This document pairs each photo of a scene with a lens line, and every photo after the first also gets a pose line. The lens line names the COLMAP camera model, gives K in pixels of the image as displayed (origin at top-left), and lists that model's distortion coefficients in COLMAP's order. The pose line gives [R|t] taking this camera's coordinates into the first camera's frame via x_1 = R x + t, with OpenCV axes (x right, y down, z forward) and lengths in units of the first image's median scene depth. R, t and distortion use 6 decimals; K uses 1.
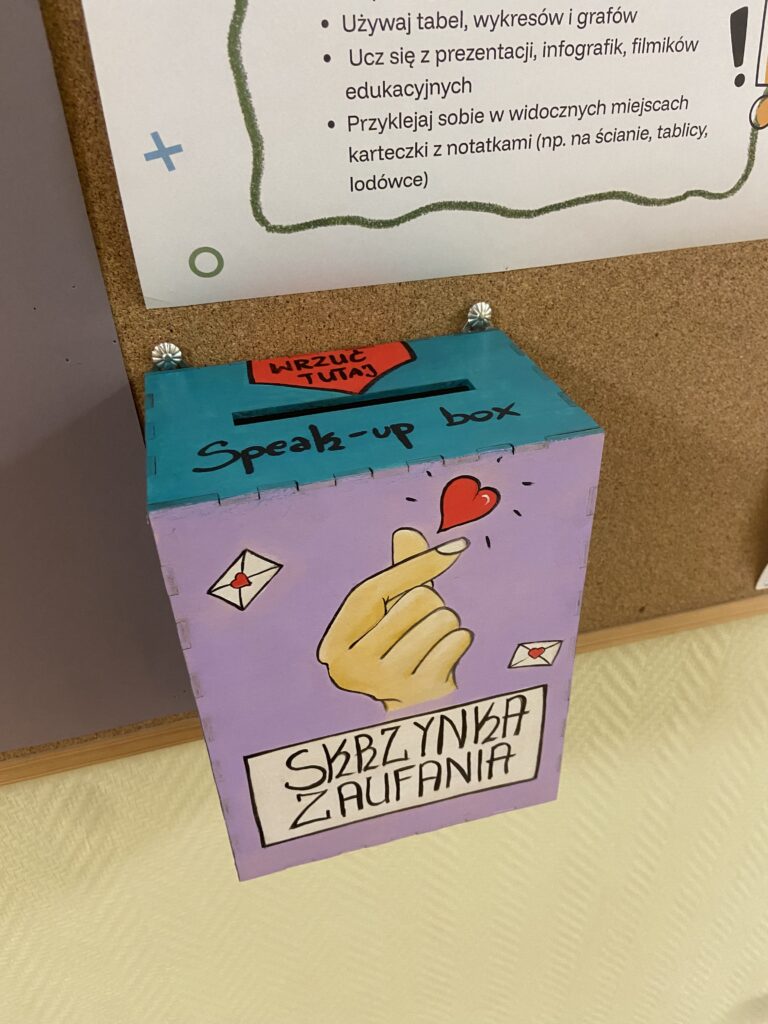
lens RADIAL K [[773.2, 0, 403.1], [0, 773.2, 504.8], [0, 0, 1]] dist [0.143786, -0.211415]
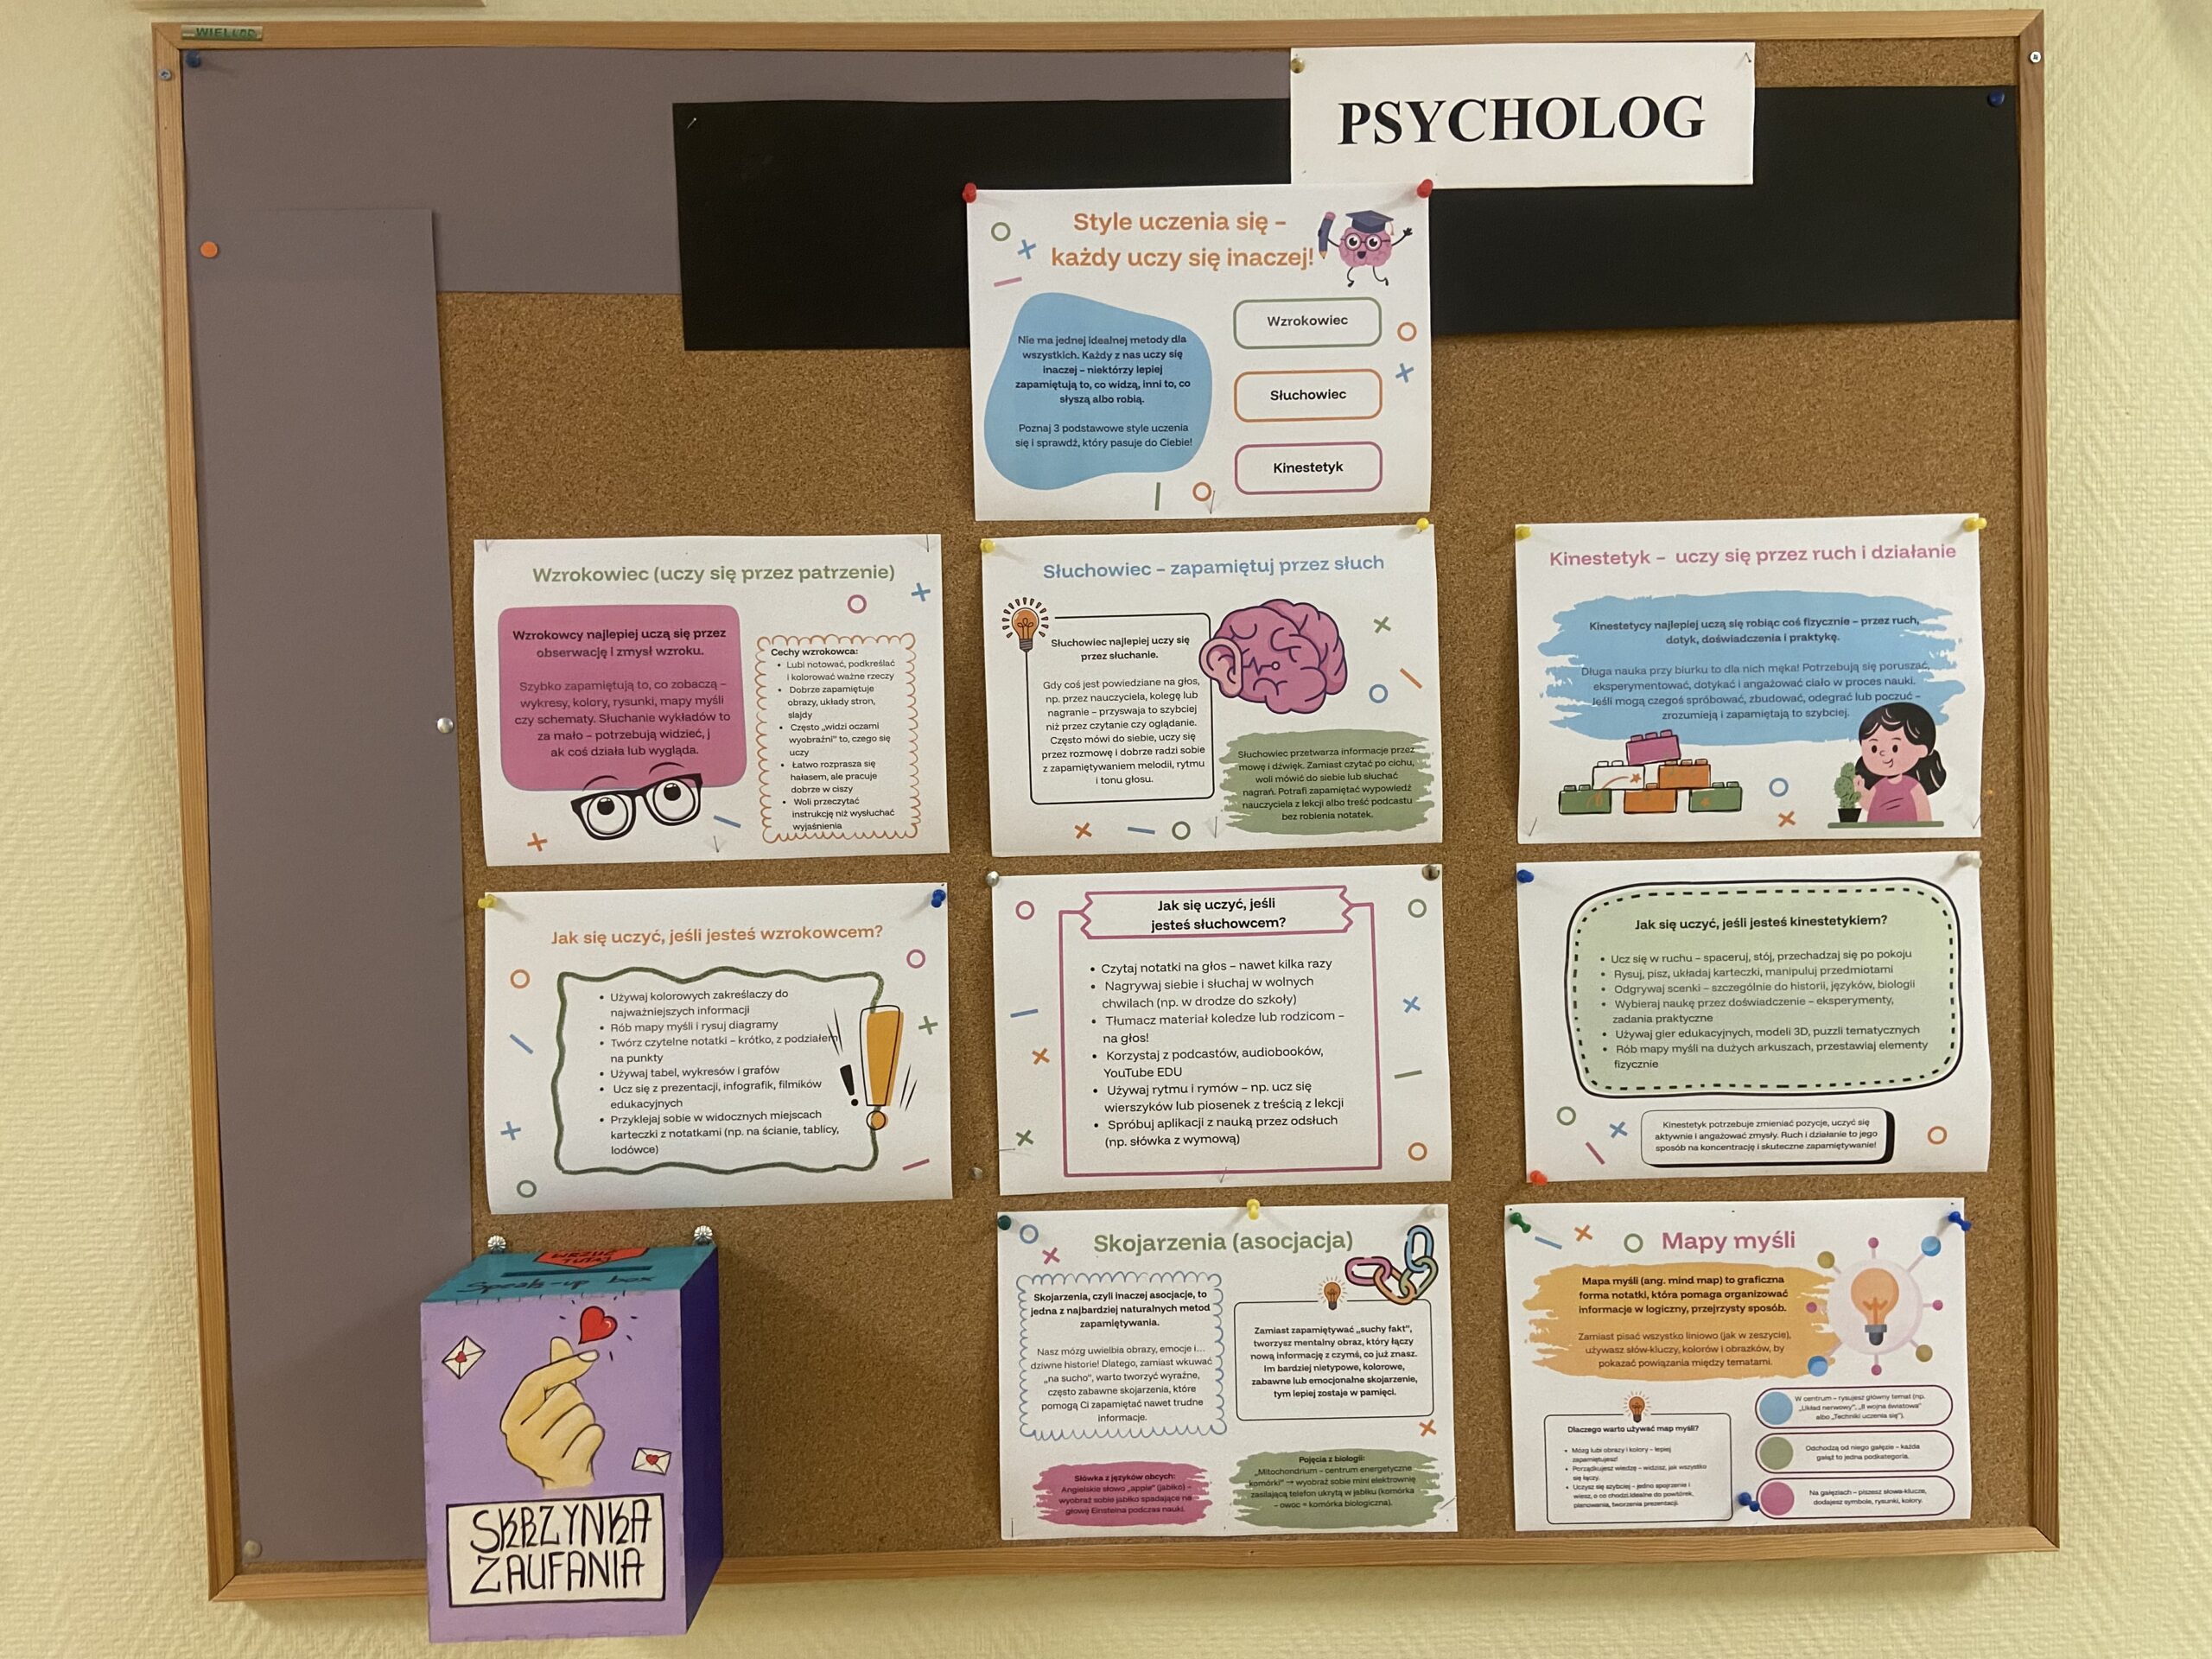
lens RADIAL K [[1642.8, 0, 1113.0], [0, 1642.8, 808.2], [0, 0, 1]] dist [0.117974, -0.152864]
pose [[0.969459, 0.000362, -0.245253, 1.752923], [-0.137175, 0.829752, -0.541012, 0.745455], [0.203303, 0.558132, 0.804461, -1.998029]]
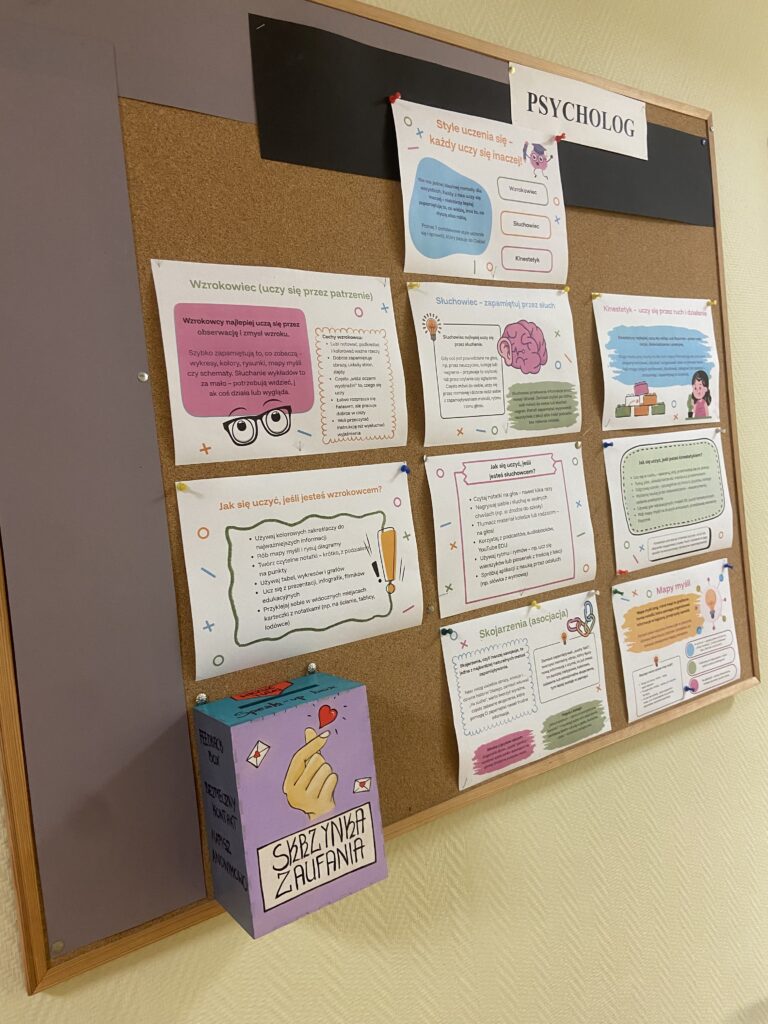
lens RADIAL K [[760.5, 0, 396.2], [0, 760.5, 503.1], [0, 0, 1]] dist [0.117974, -0.152864]
pose [[0.940027, -0.095268, 0.327527, -0.459079], [0.262674, 0.814743, -0.516910, 0.764933], [-0.217606, 0.571942, 0.790905, -1.529482]]
